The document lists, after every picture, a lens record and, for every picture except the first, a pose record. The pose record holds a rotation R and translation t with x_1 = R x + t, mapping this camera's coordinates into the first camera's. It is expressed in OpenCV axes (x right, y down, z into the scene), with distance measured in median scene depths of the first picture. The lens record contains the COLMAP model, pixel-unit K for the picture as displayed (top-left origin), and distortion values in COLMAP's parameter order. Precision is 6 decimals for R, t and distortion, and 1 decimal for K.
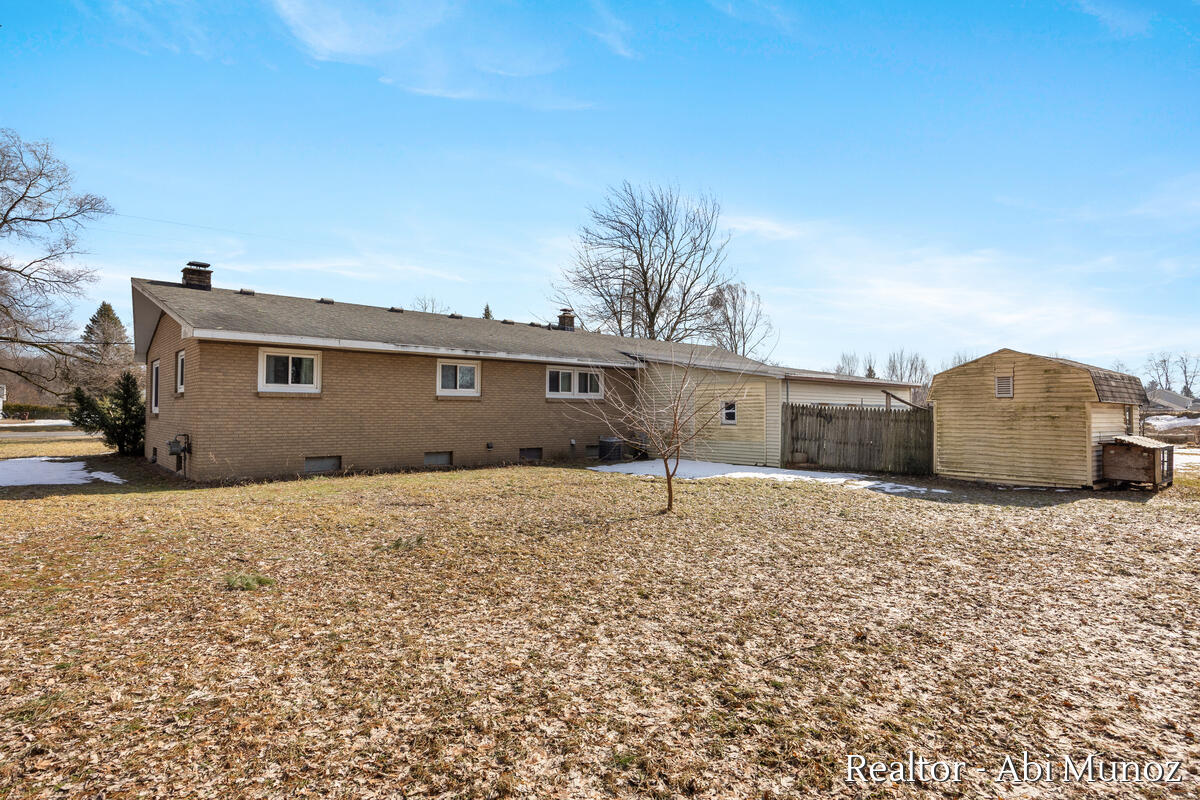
lens RADIAL K [[645.5, 0, 596.0], [0, 645.5, 403.8], [0, 0, 1]] dist [-0.006952, -0.000667]
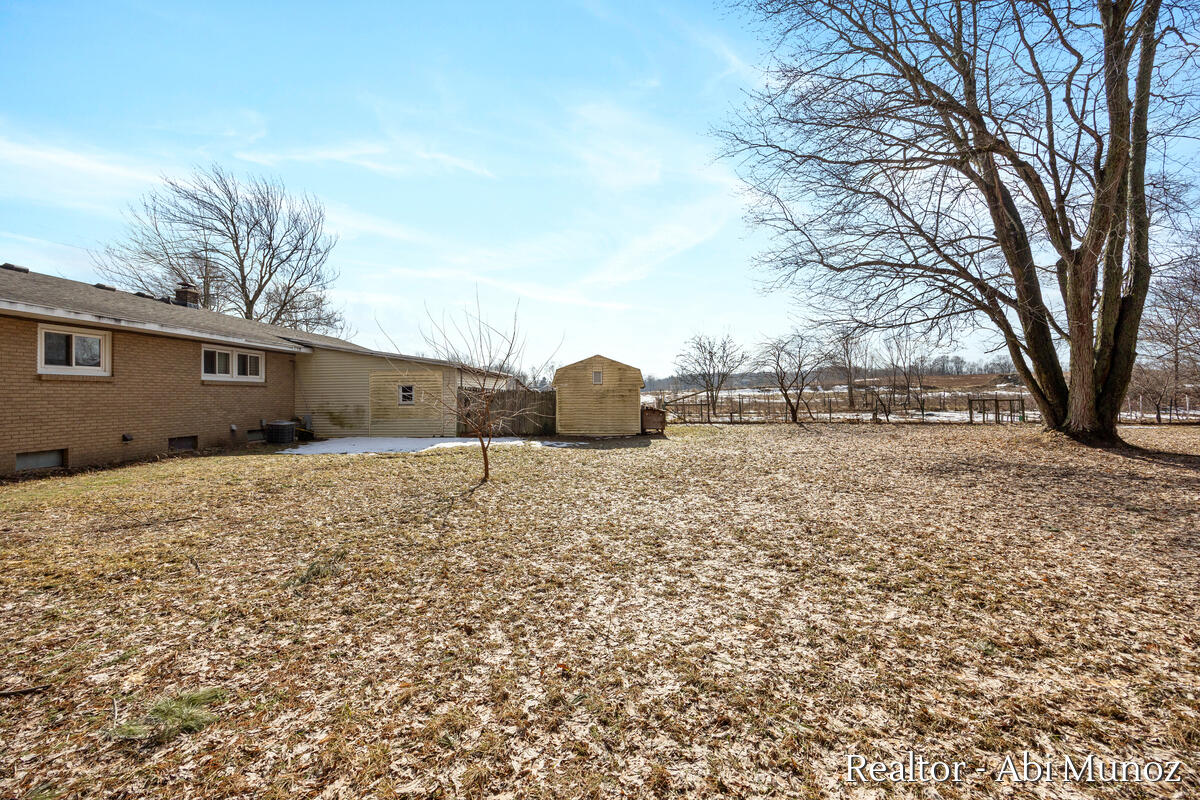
lens RADIAL K [[460.5, 0, 602.6], [0, 460.5, 394.9], [0, 0, 1]] dist [0.001246, 0.000232]
pose [[0.657537, -0.007344, 0.753387, -0.207863], [-0.001405, 0.999939, 0.010974, 0.003905], [-0.753421, -0.008274, 0.657486, 0.171881]]
